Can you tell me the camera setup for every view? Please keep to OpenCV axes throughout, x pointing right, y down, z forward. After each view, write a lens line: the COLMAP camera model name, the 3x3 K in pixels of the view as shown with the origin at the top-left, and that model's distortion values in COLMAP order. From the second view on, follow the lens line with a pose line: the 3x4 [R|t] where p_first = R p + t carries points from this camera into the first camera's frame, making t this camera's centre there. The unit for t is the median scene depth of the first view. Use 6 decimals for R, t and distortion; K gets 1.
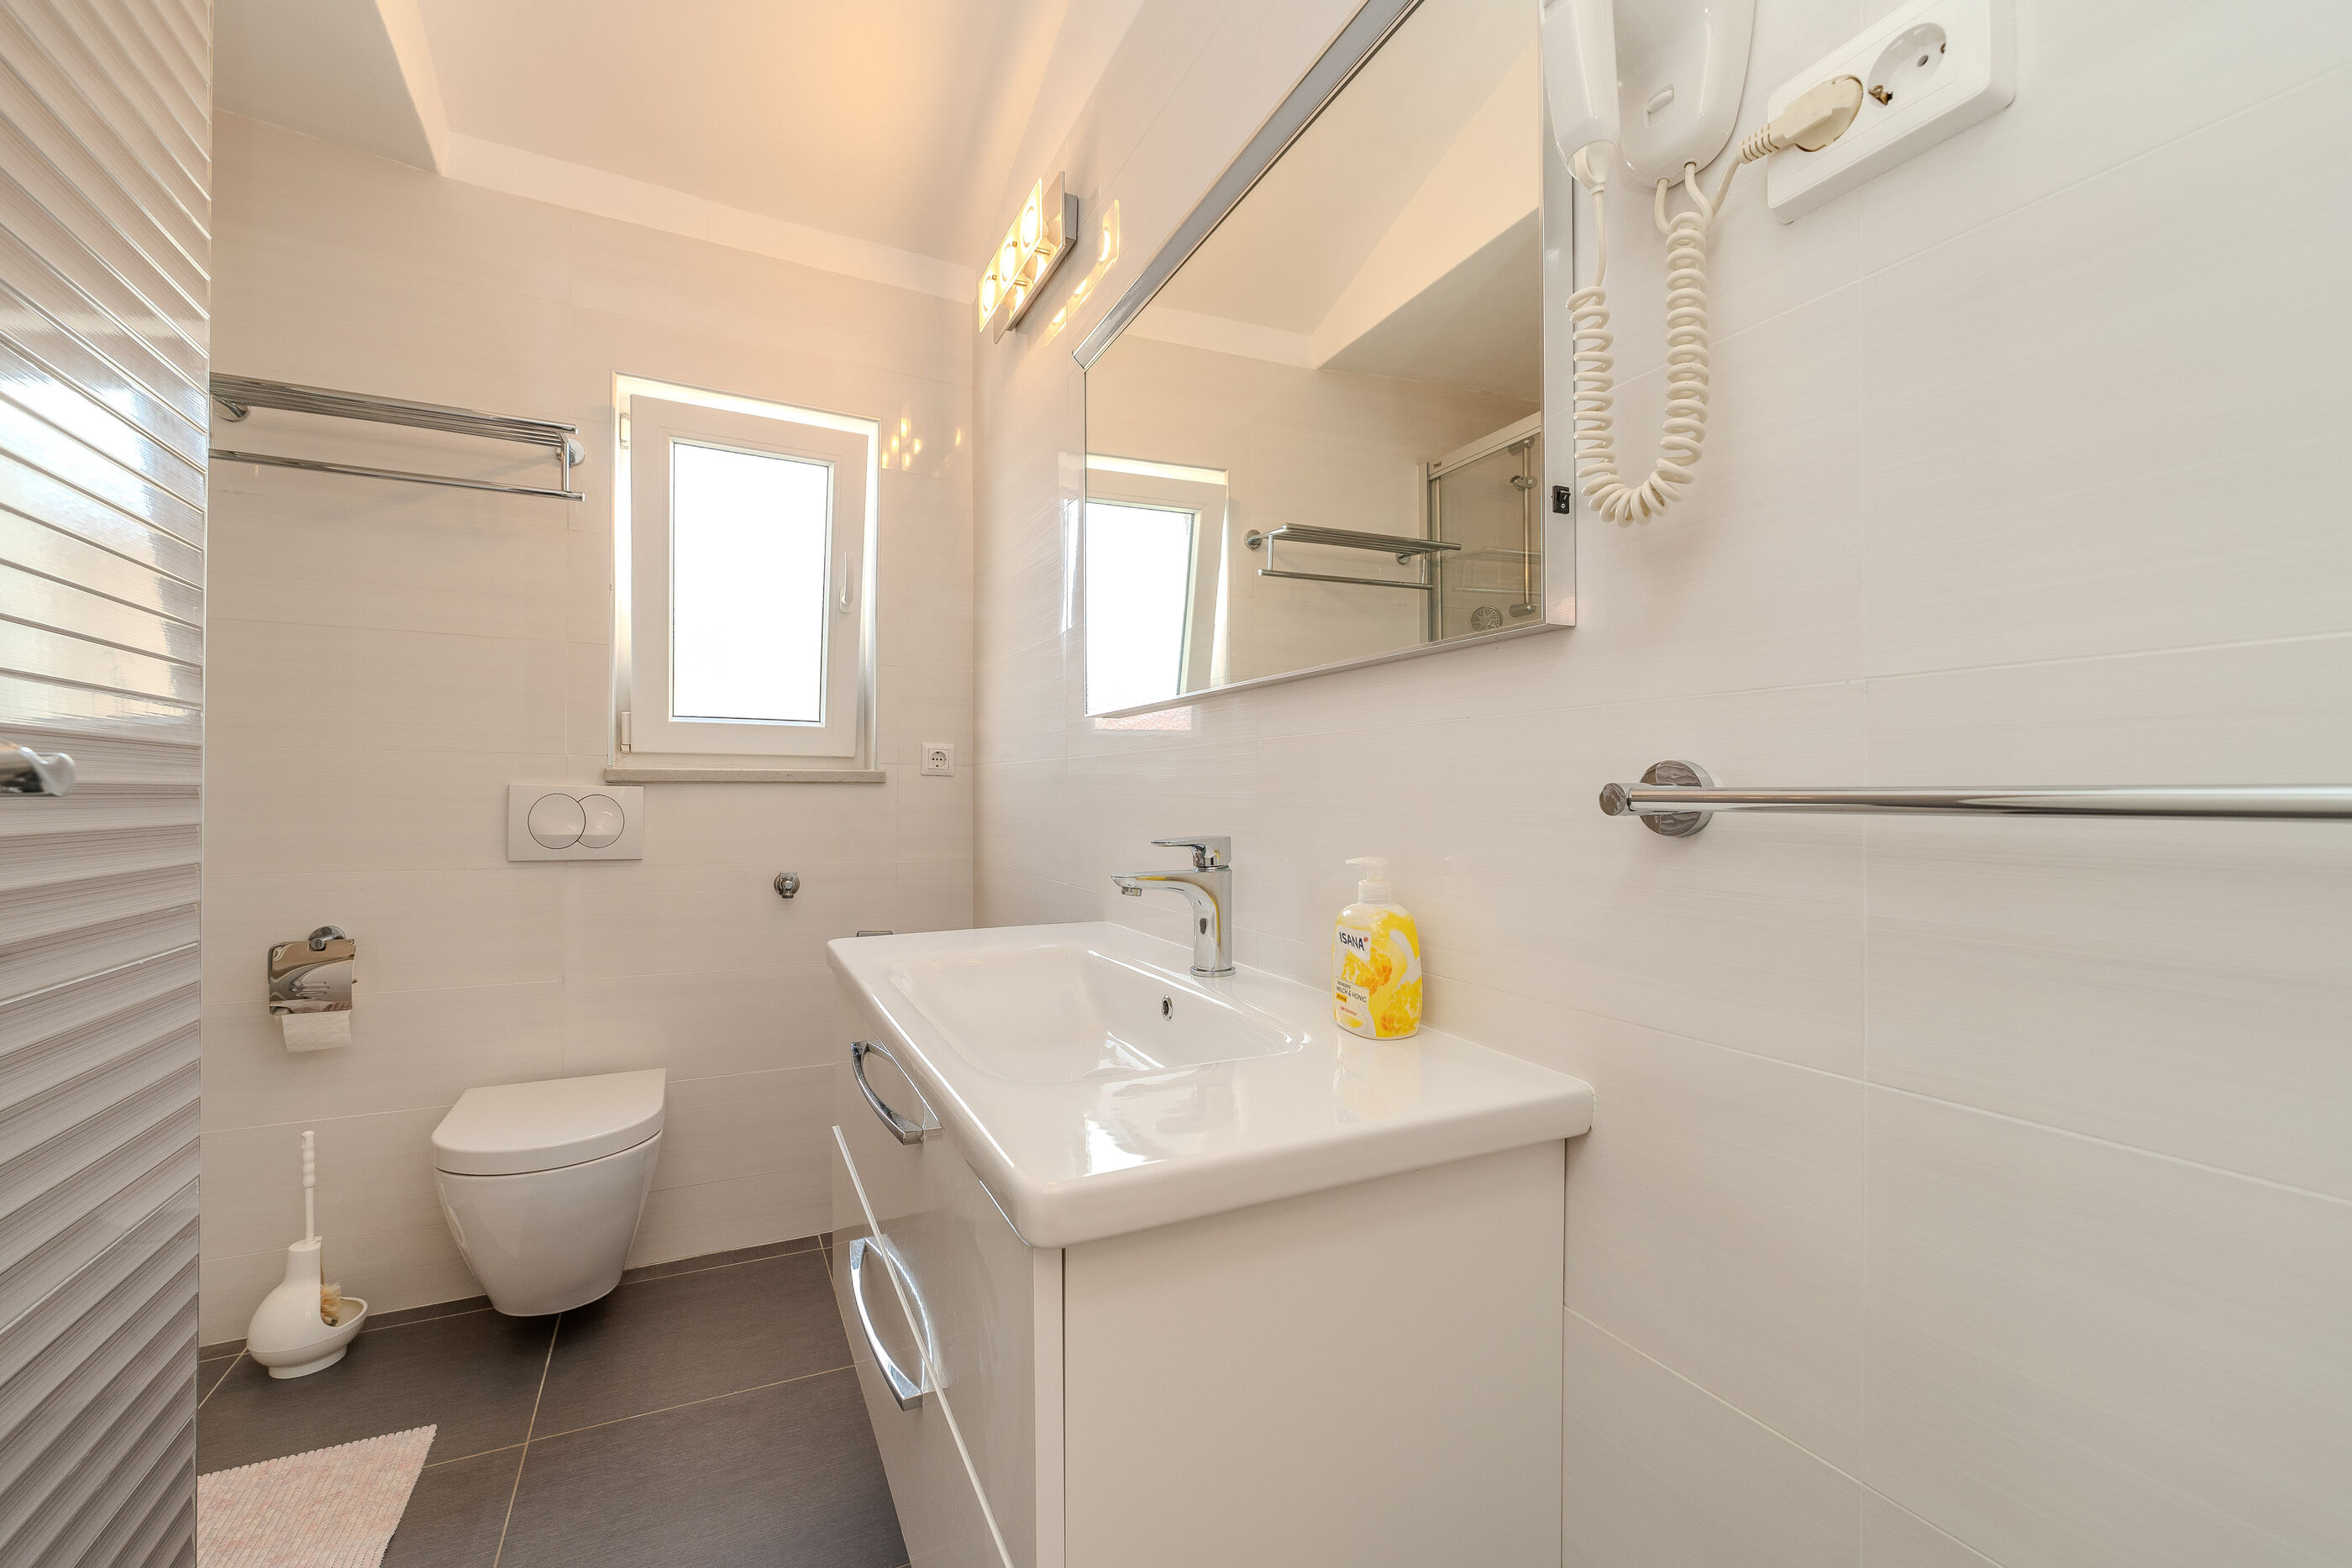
lens RADIAL K [[962.9, 0, 1195.8], [0, 962.9, 795.0], [0, 0, 1]] dist [0.003287, 0.000811]
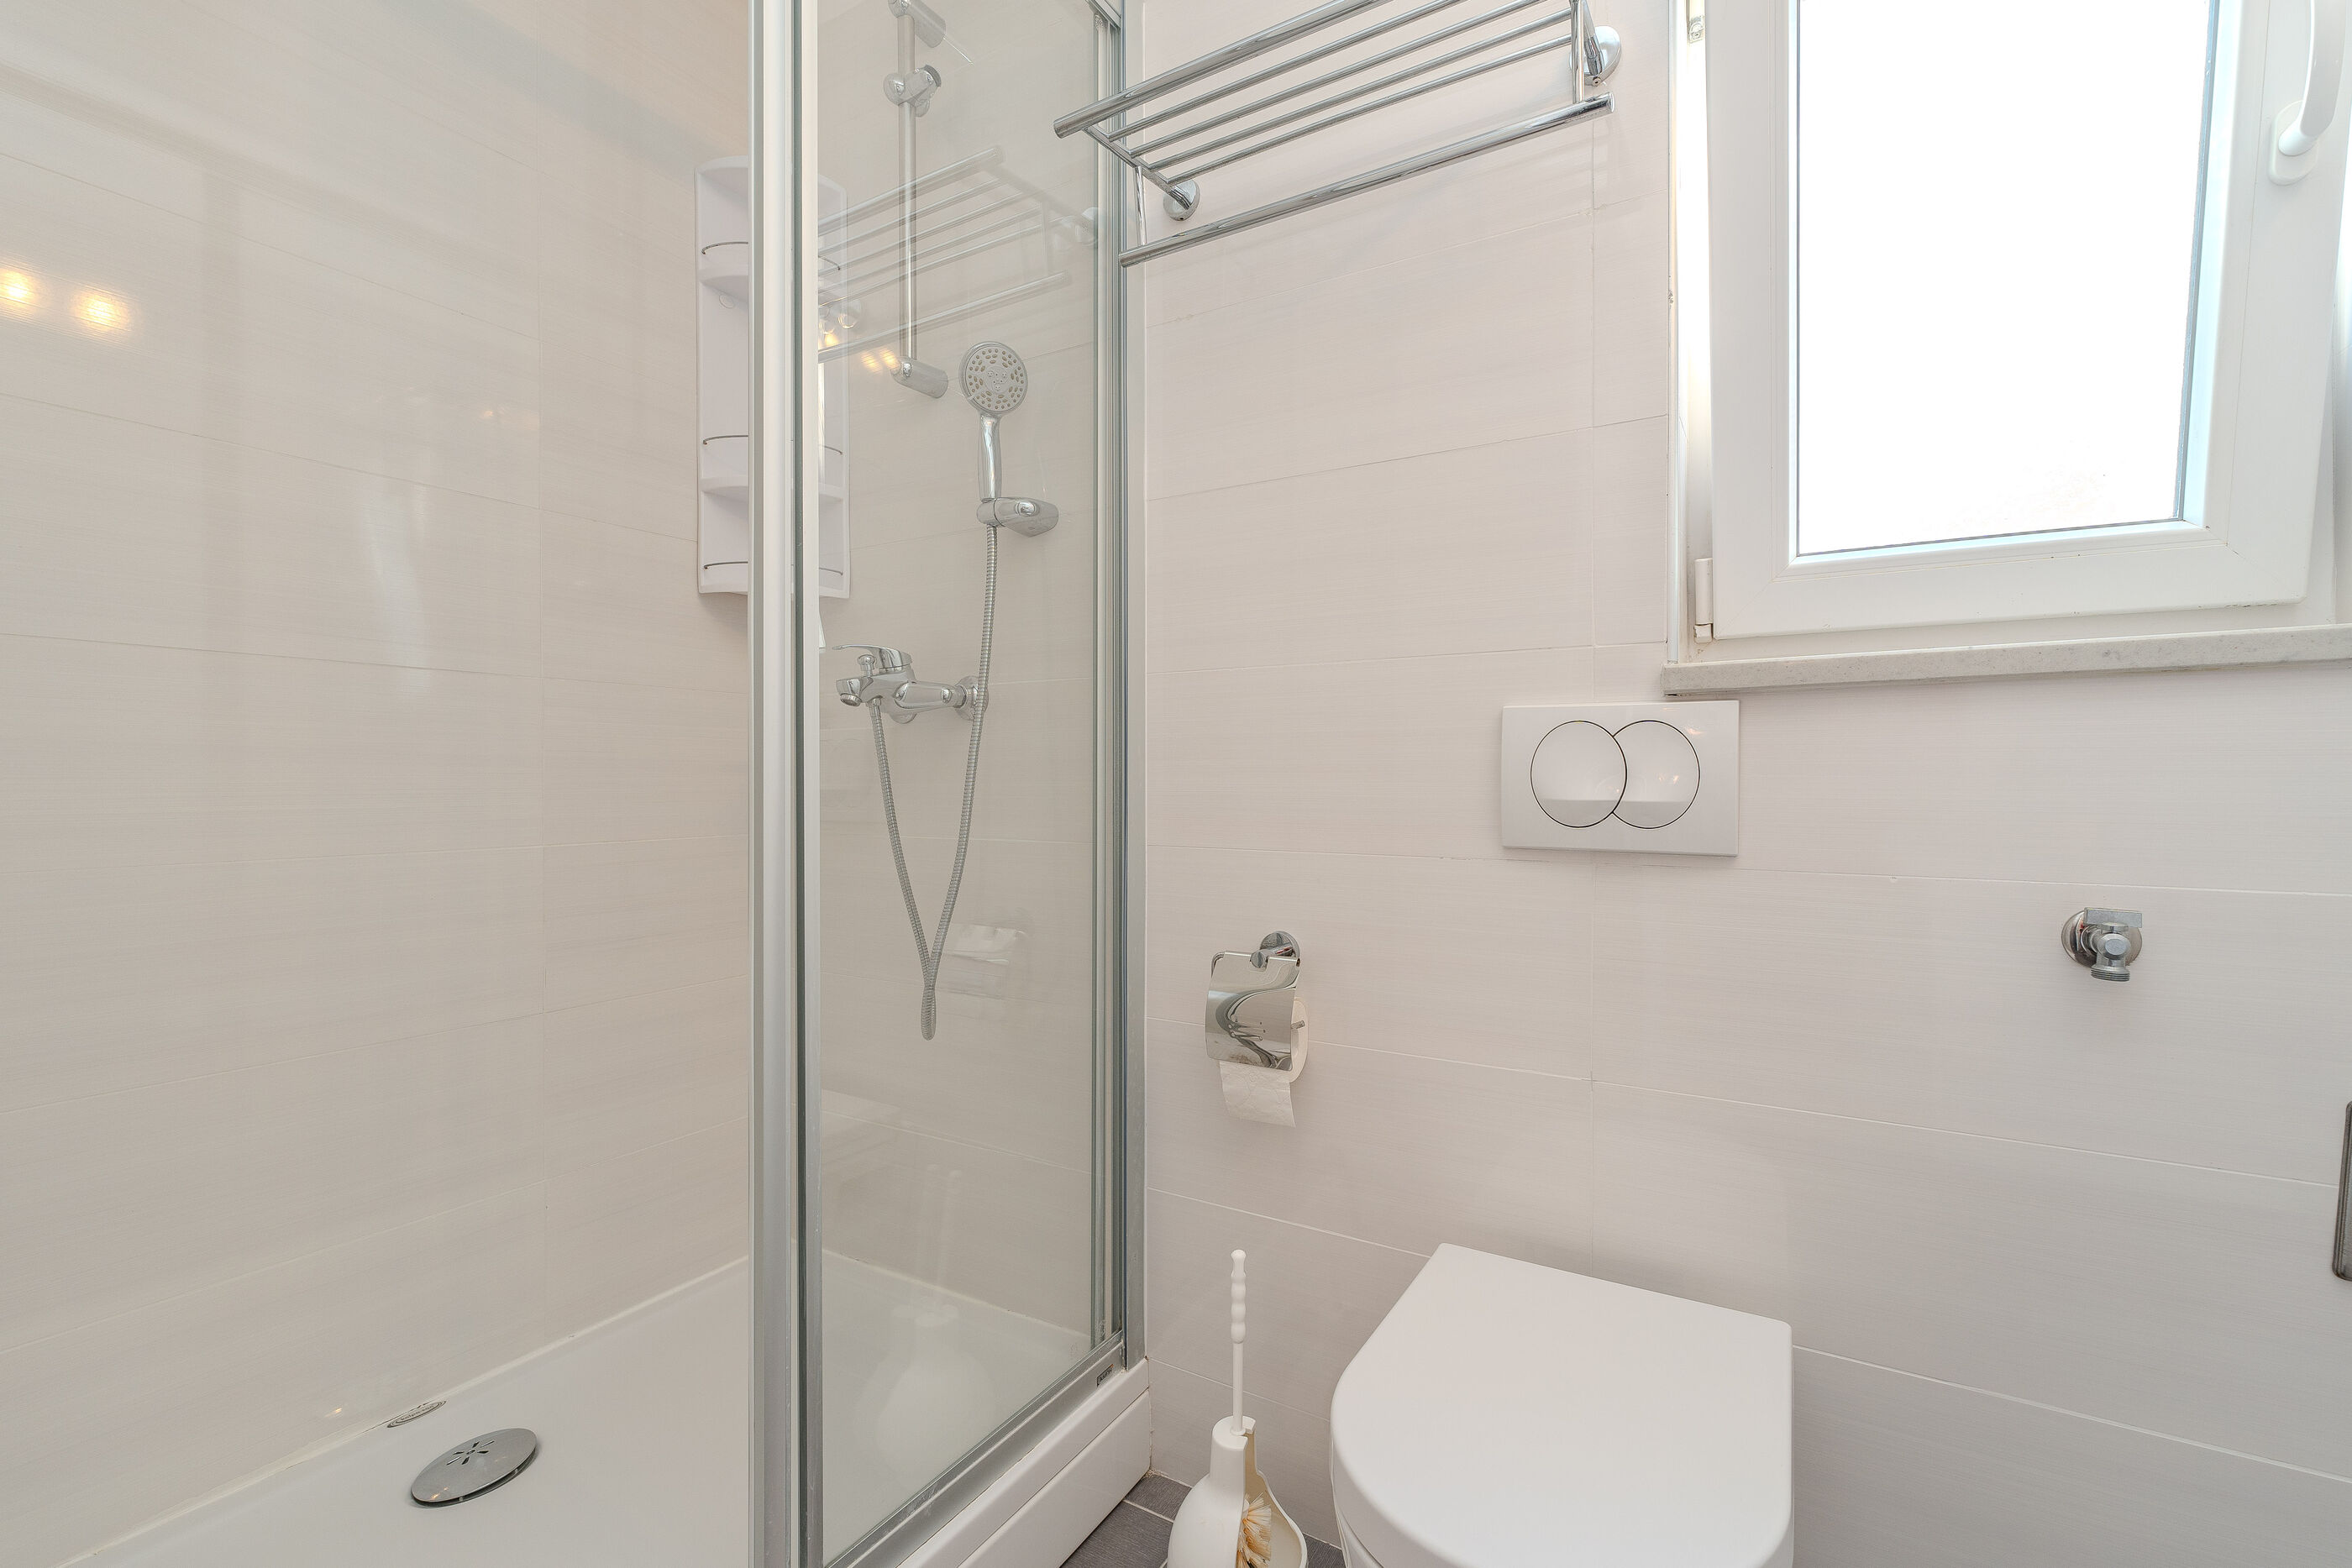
lens RADIAL K [[1021.4, 0, 1191.6], [0, 1021.4, 787.1], [0, 0, 1]] dist [-0.013767, 0.000303]
pose [[0.541887, -0.001554, -0.840450, -0.309405], [0.010306, 0.999935, 0.004797, 0.028331], [0.840388, -0.011261, 0.541868, 0.519970]]
